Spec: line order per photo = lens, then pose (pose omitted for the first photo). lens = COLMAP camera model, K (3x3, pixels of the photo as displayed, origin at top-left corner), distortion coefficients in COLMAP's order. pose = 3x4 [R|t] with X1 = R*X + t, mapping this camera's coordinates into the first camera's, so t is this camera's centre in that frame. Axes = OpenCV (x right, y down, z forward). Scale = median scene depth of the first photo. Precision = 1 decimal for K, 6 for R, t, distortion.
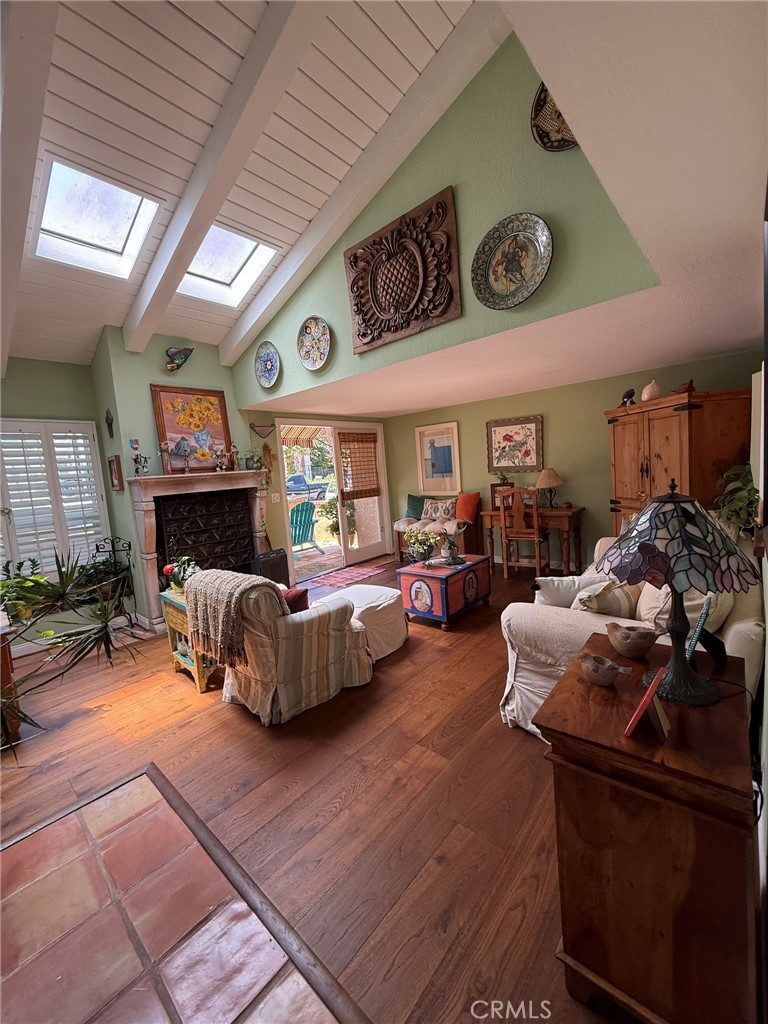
lens RADIAL K [[409.0, 0, 384.4], [0, 409.0, 510.4], [0, 0, 1]] dist [-0.000928, -0.000057]
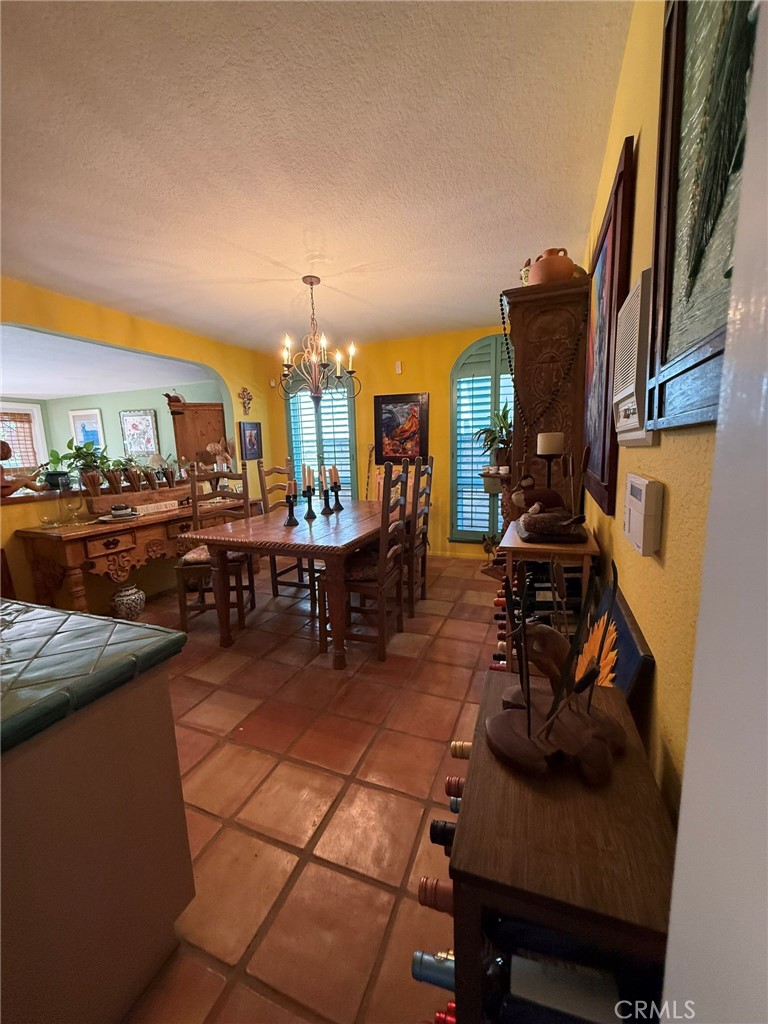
lens RADIAL K [[409.0, 0, 382.8], [0, 409.0, 511.0], [0, 0, 1]] dist [-0.000928, -0.000057]
pose [[0.940285, -0.005619, 0.340341, 0.494459], [-0.006928, 0.999341, 0.035640, 0.014987], [-0.340317, -0.035869, 0.939626, -0.301572]]
